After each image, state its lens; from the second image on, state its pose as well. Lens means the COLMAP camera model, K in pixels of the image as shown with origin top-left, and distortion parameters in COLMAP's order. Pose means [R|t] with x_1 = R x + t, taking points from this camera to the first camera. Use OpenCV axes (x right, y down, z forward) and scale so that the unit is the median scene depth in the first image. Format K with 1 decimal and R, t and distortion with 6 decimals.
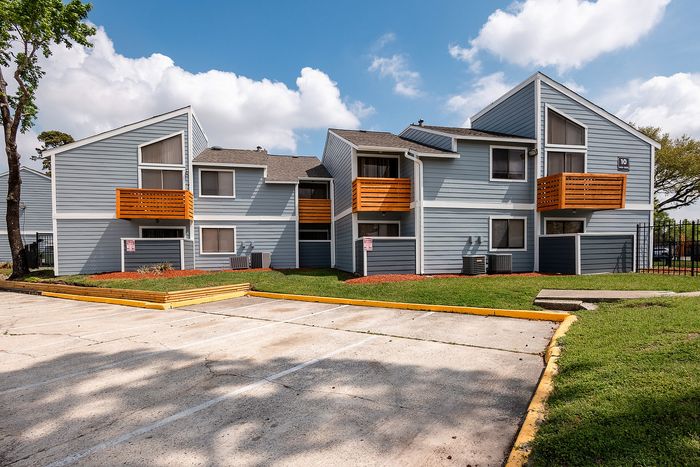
lens RADIAL K [[365.1, 0, 356.6], [0, 365.1, 263.6], [0, 0, 1]] dist [0.006910, 0.000085]
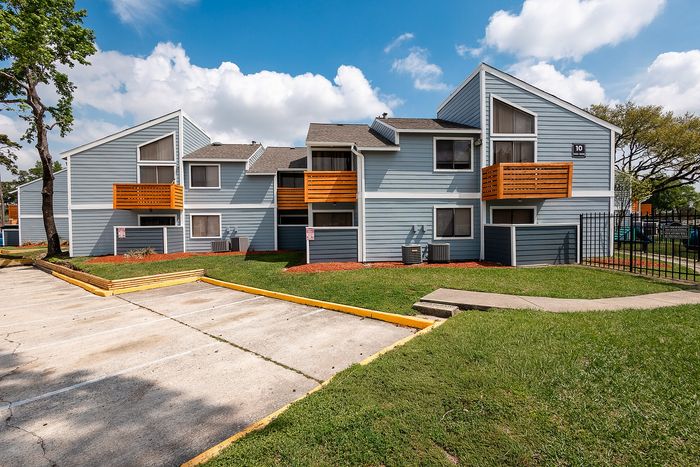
lens RADIAL K [[321.3, 0, 350.0], [0, 321.3, 233.5], [0, 0, 1]] dist [0.009394, -0.000935]
pose [[0.992536, 0.002319, -0.121929, 0.234360], [-0.002887, 0.999986, -0.004483, -0.045217], [0.121917, 0.004801, 0.992529, 0.069805]]
